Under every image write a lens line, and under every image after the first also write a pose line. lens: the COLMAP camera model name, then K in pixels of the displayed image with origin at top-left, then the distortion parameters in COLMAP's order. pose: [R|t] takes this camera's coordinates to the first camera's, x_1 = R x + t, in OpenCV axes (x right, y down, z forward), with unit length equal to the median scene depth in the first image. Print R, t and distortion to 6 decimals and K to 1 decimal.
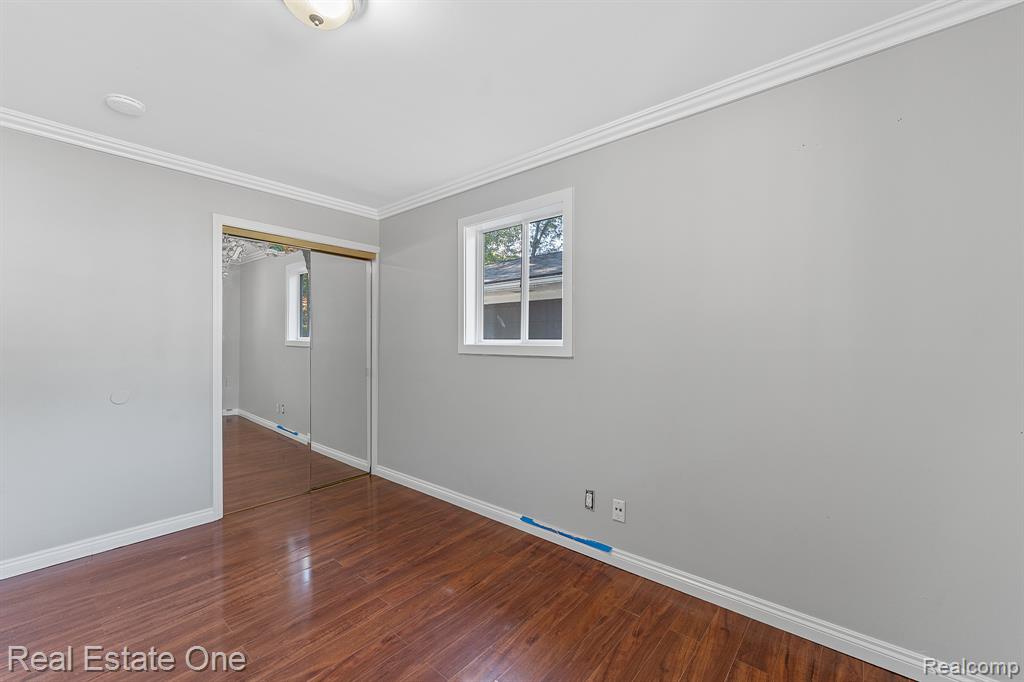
lens RADIAL K [[409.0, 0, 512.6], [0, 409.0, 344.3], [0, 0, 1]] dist [-0.000880, -0.000115]
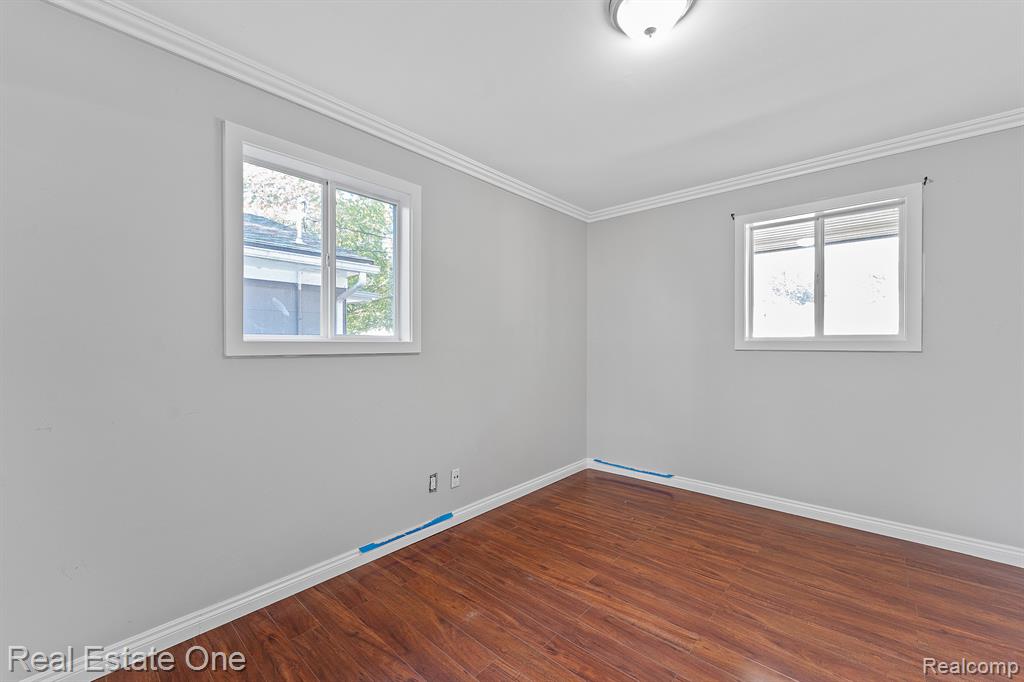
lens RADIAL K [[409.0, 0, 512.6], [0, 409.0, 344.3], [0, 0, 1]] dist [-0.000880, -0.000115]
pose [[0.031756, -0.011219, 0.999433, -0.891066], [-0.002683, 0.999932, 0.011310, -0.002495], [-0.999492, -0.003041, 0.031723, 0.754953]]
